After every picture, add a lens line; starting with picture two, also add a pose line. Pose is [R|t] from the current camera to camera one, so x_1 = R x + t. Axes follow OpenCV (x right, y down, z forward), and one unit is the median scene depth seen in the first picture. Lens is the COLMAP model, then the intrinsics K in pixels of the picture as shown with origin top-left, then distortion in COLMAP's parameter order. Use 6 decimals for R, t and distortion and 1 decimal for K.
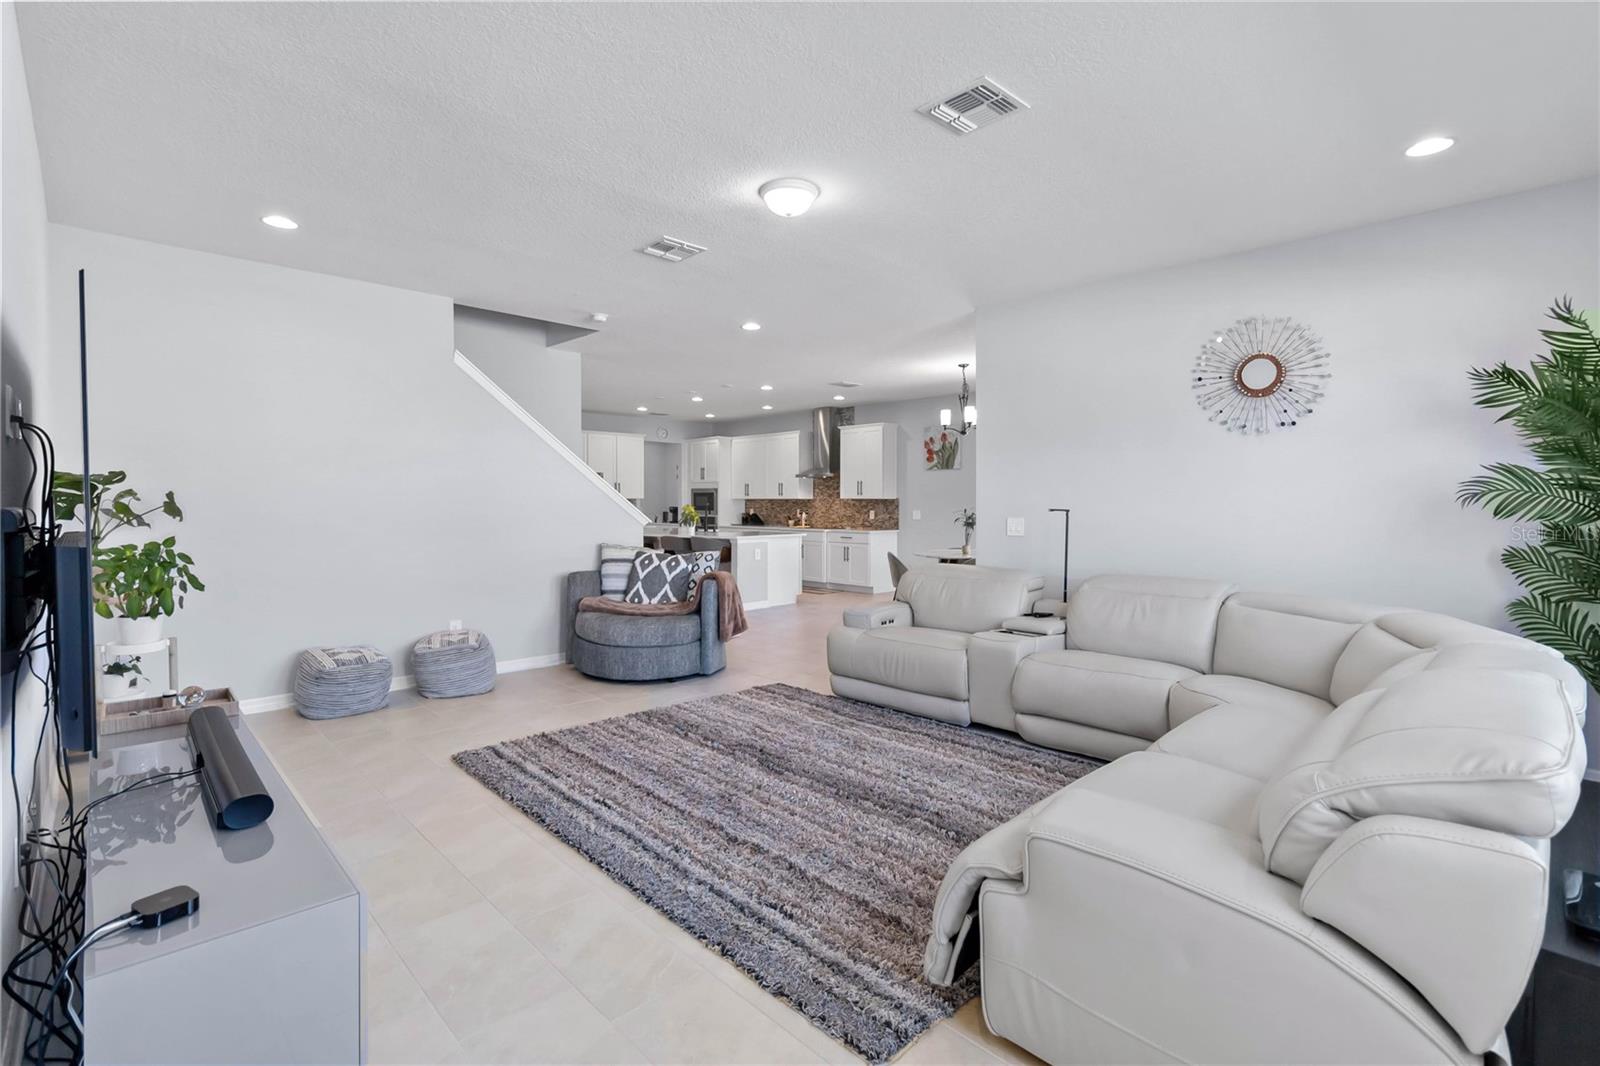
lens RADIAL K [[738.3, 0, 809.3], [0, 738.3, 523.1], [0, 0, 1]] dist [-0.001148, 0.002303]
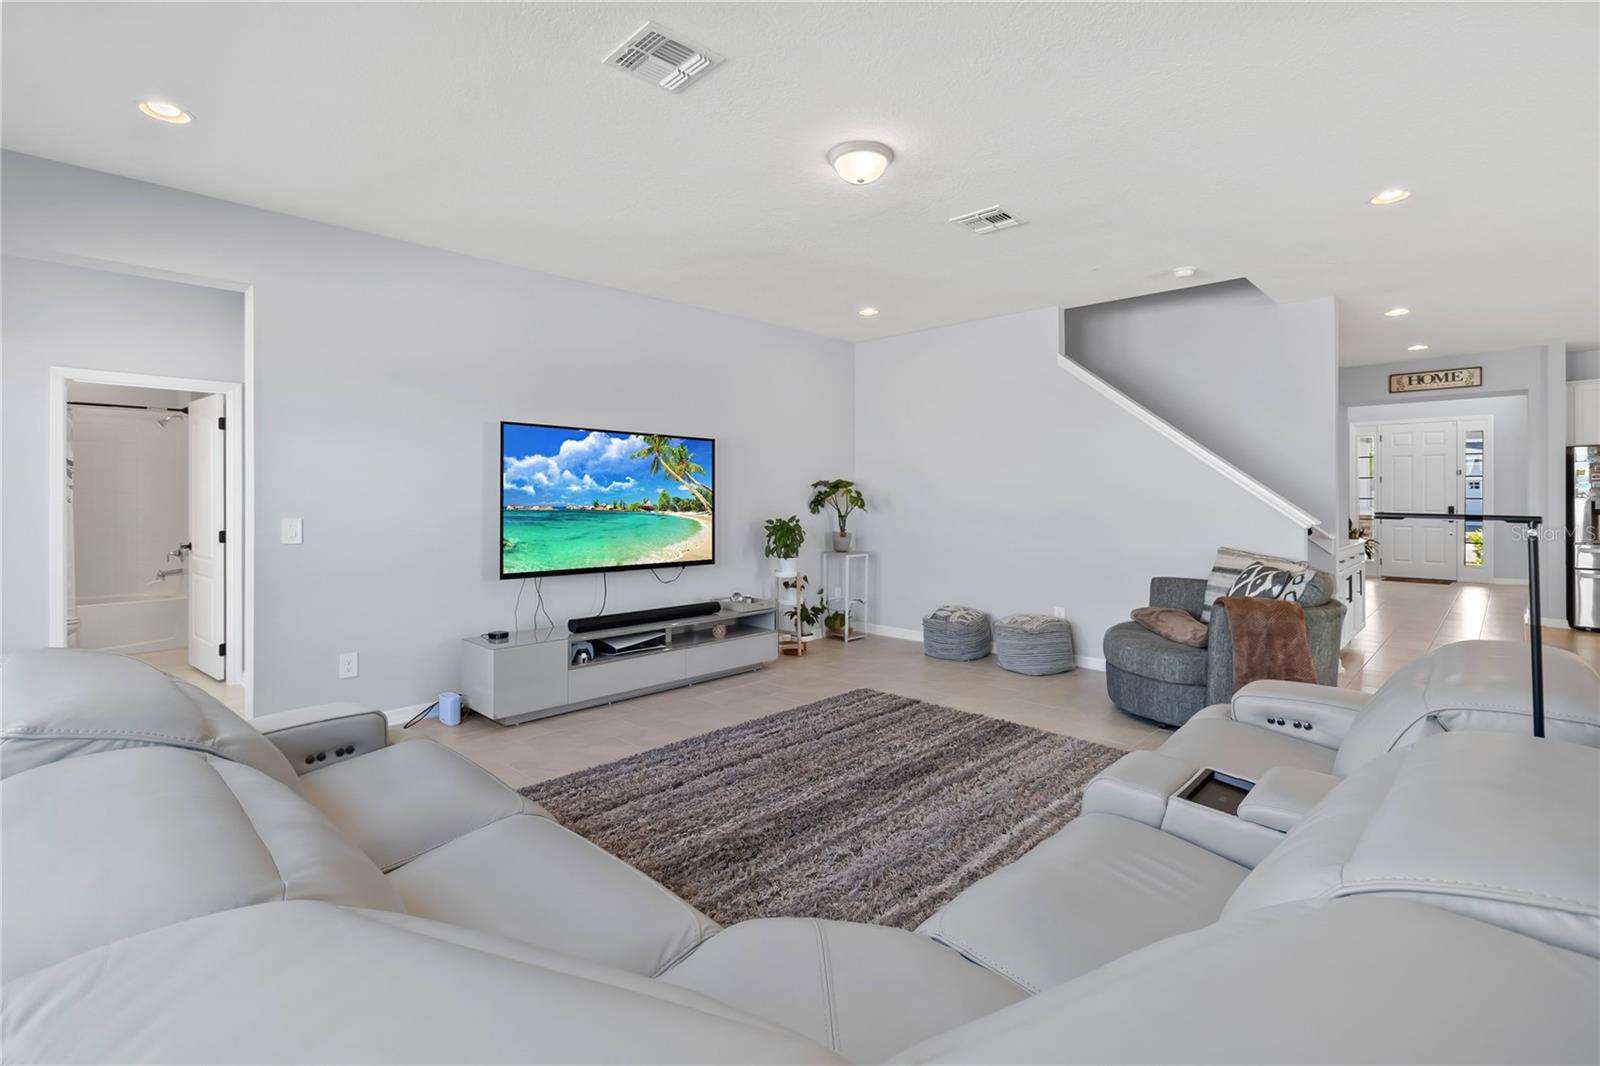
lens RADIAL K [[738.3, 0, 787.2], [0, 738.3, 495.0], [0, 0, 1]] dist [-0.001148, 0.002303]
pose [[0.013740, -0.007391, -0.999878, 0.278679], [-0.026157, 0.999628, -0.007749, -0.005145], [0.999563, 0.026260, 0.013542, 0.282733]]
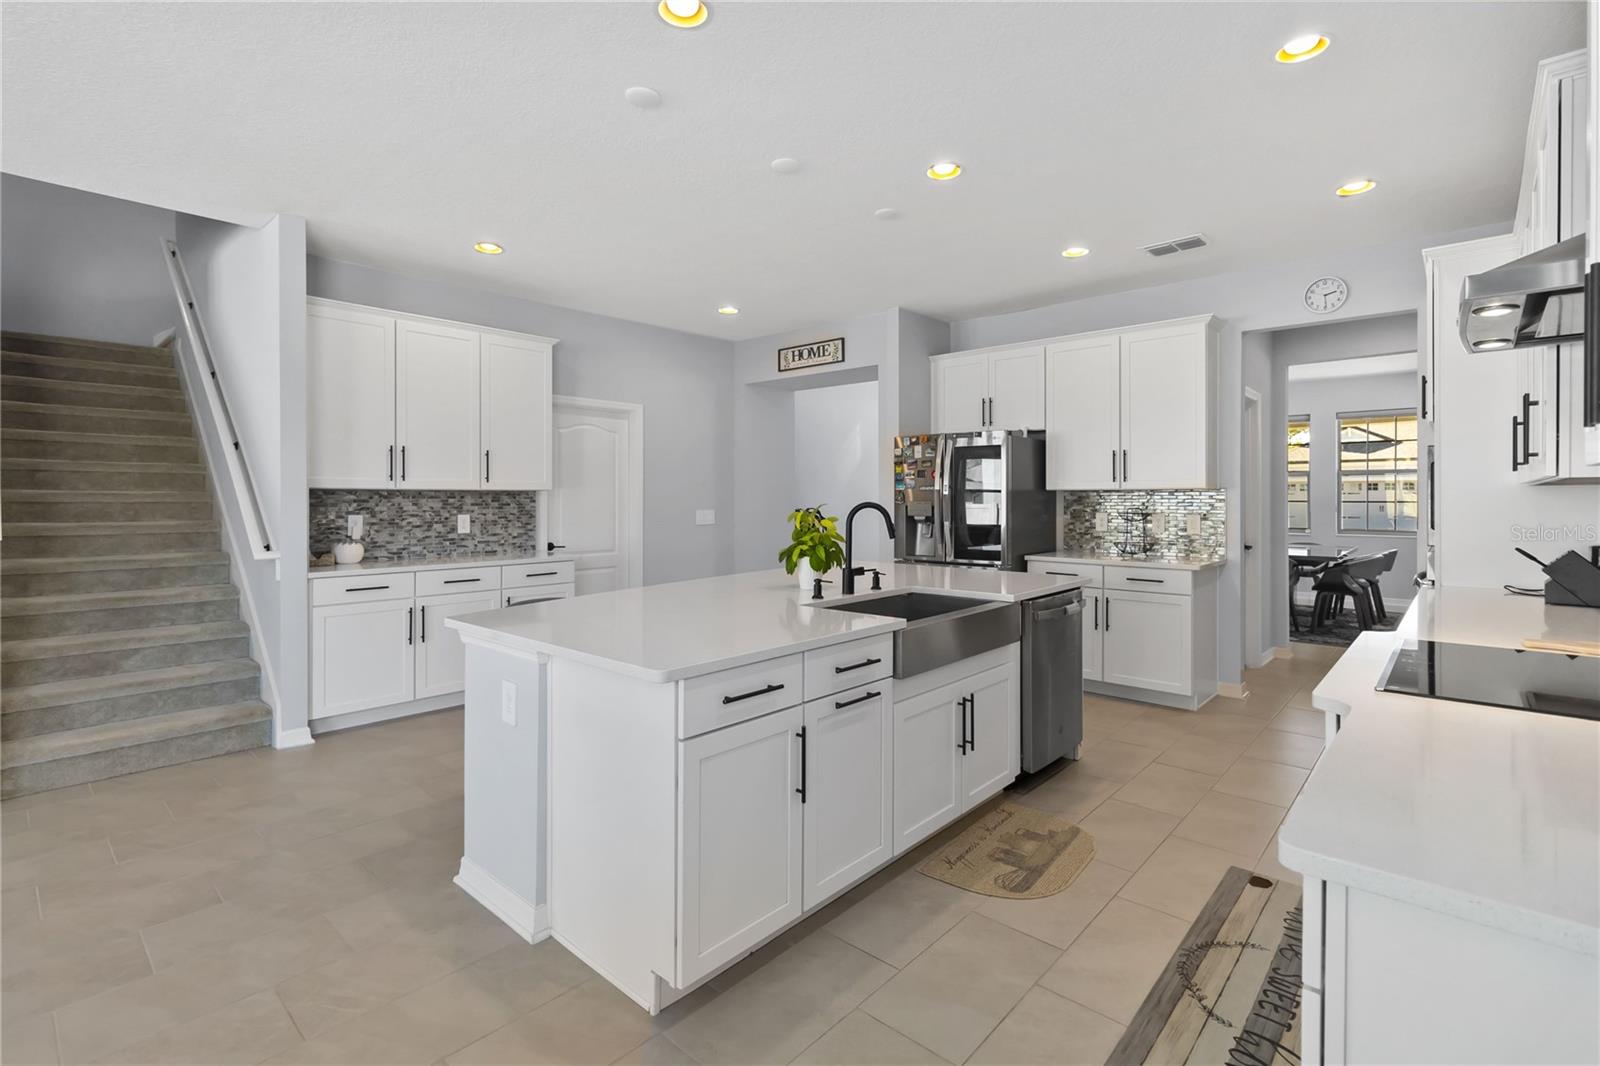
lens RADIAL K [[738.3, 0, 786.4], [0, 738.3, 500.6], [0, 0, 1]] dist [-0.001148, 0.002303]
pose [[0.044979, 0.001793, -0.998986, 0.150668], [-0.028761, 0.999586, 0.000499, -0.024153], [0.998574, 0.028709, 0.045012, 0.866048]]
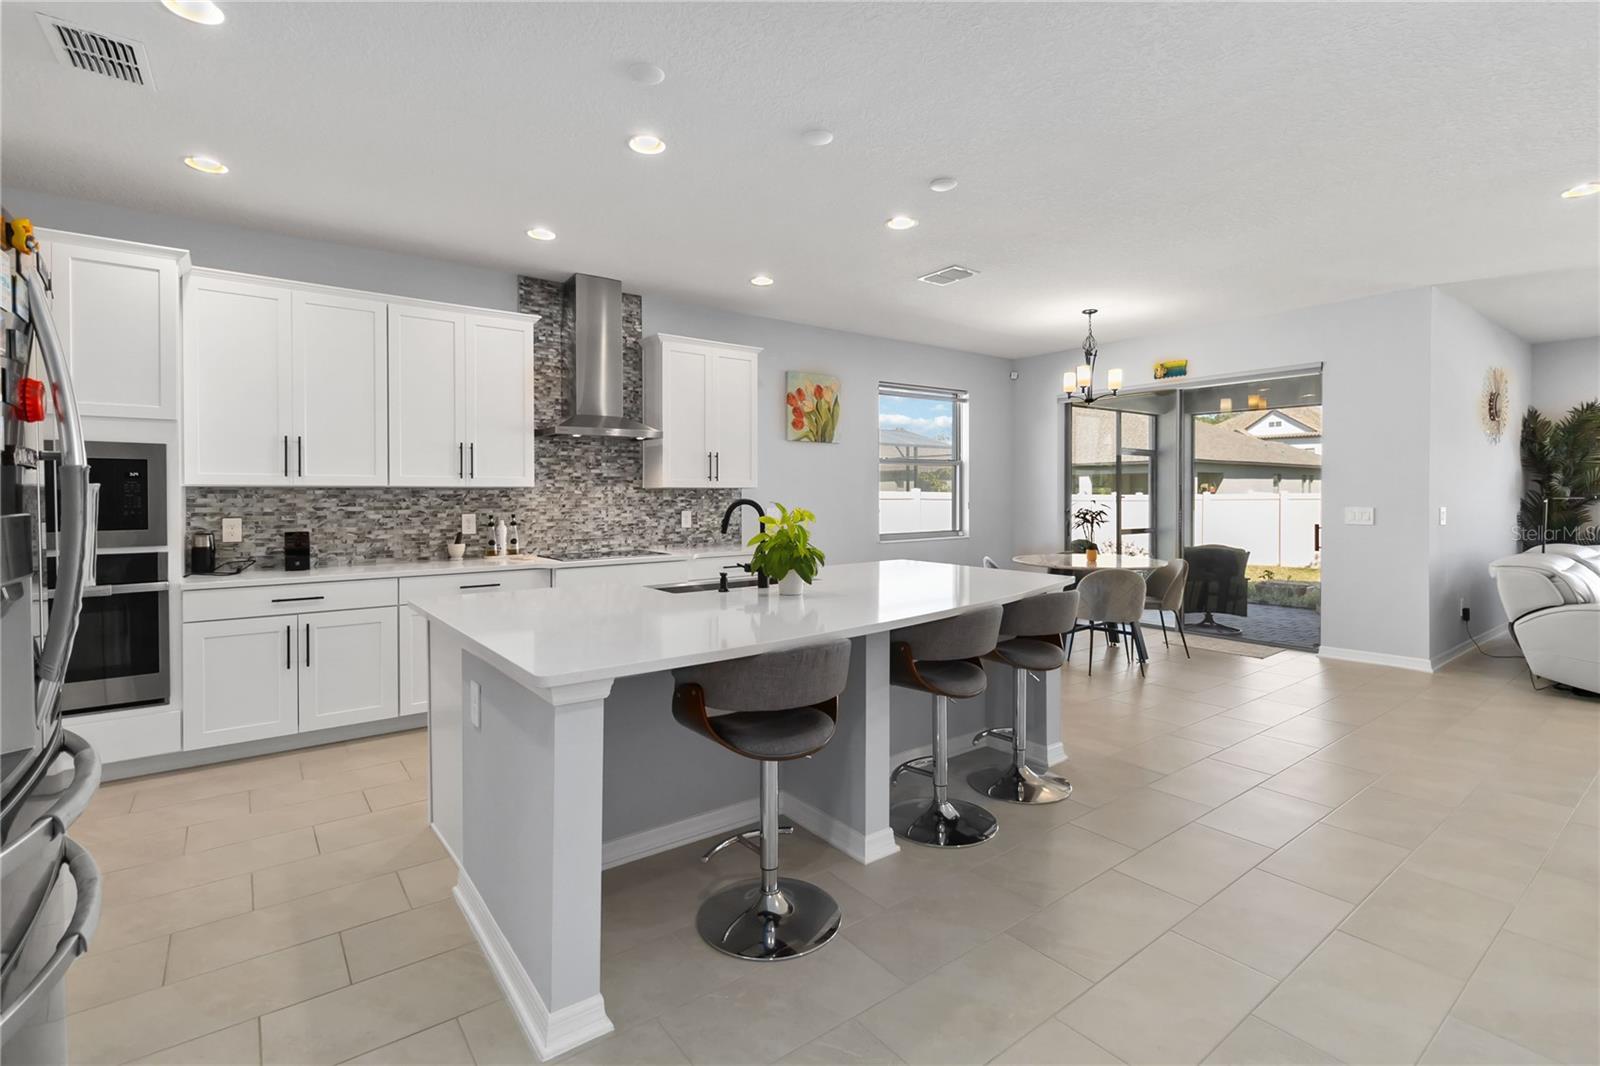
lens RADIAL K [[738.3, 0, 796.0], [0, 738.3, 504.2], [0, 0, 1]] dist [-0.001148, 0.002303]
pose [[0.129249, -0.013731, 0.991517, -0.408596], [0.032612, 0.999422, 0.009589, -0.023826], [-0.991076, 0.031096, 0.129622, 0.847389]]
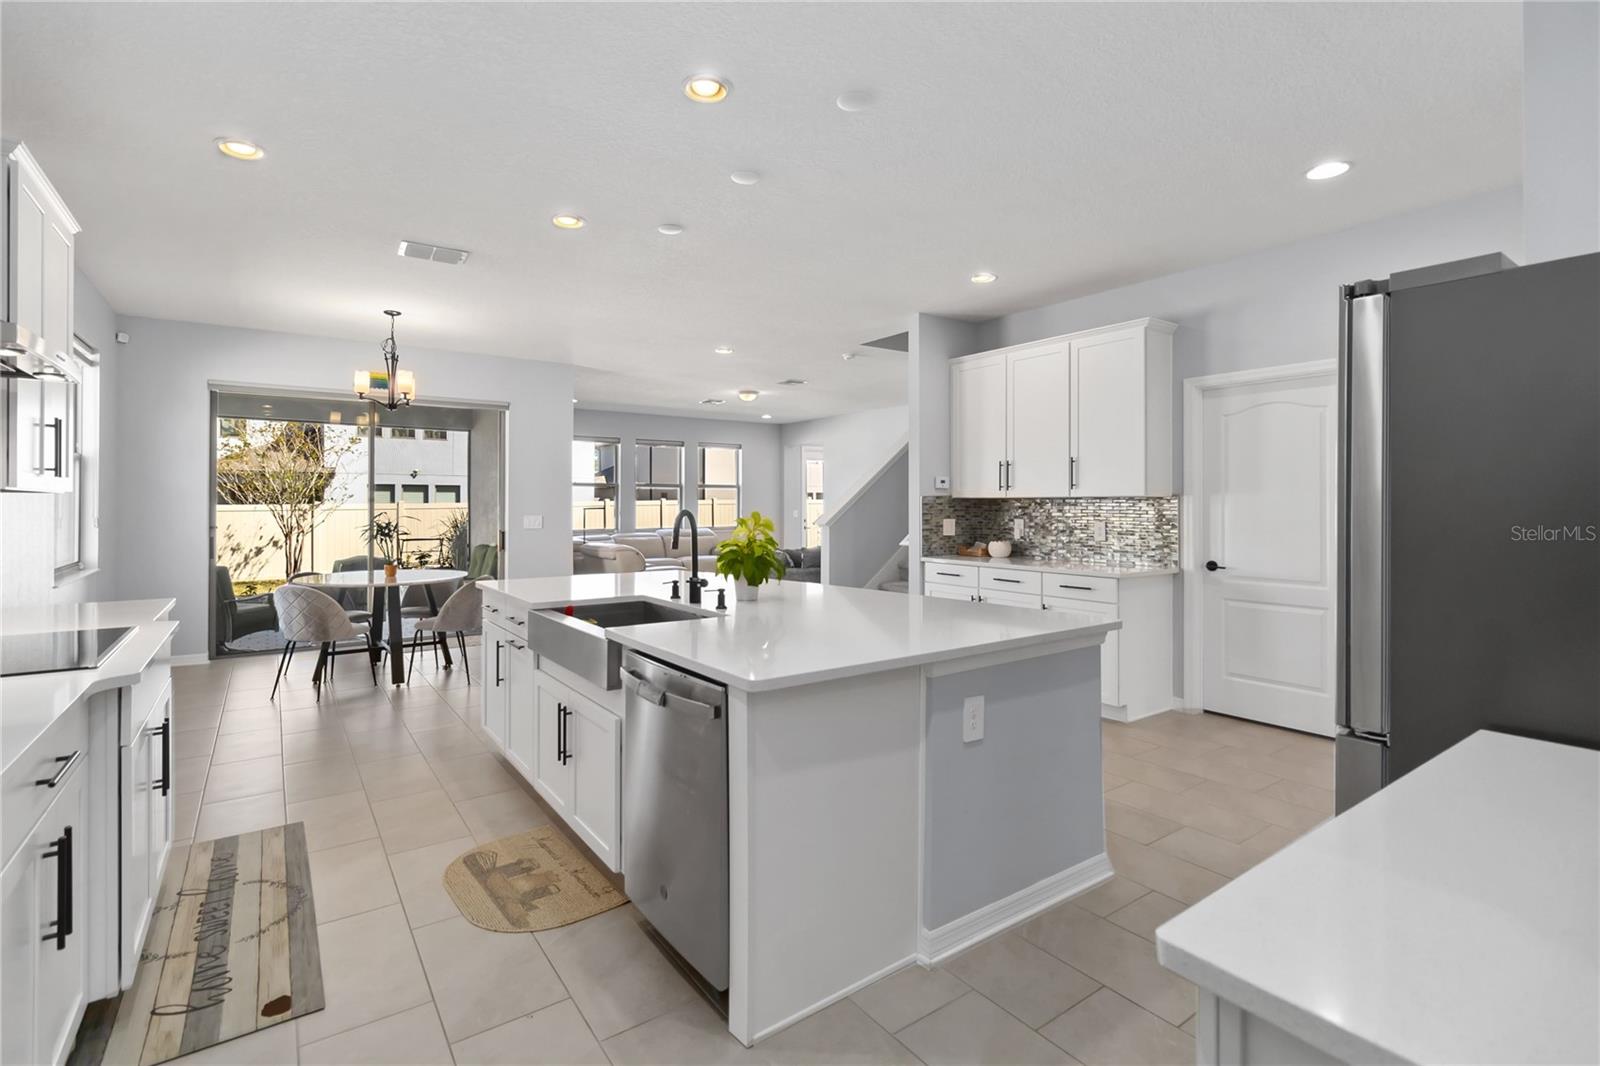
lens RADIAL K [[738.3, 0, 801.5], [0, 738.3, 513.5], [0, 0, 1]] dist [-0.001148, 0.002303]
pose [[-0.988481, -0.003042, 0.151314, -0.204409], [0.003074, 0.999188, 0.040171, -0.033435], [-0.151314, 0.040173, -0.987669, 1.162883]]
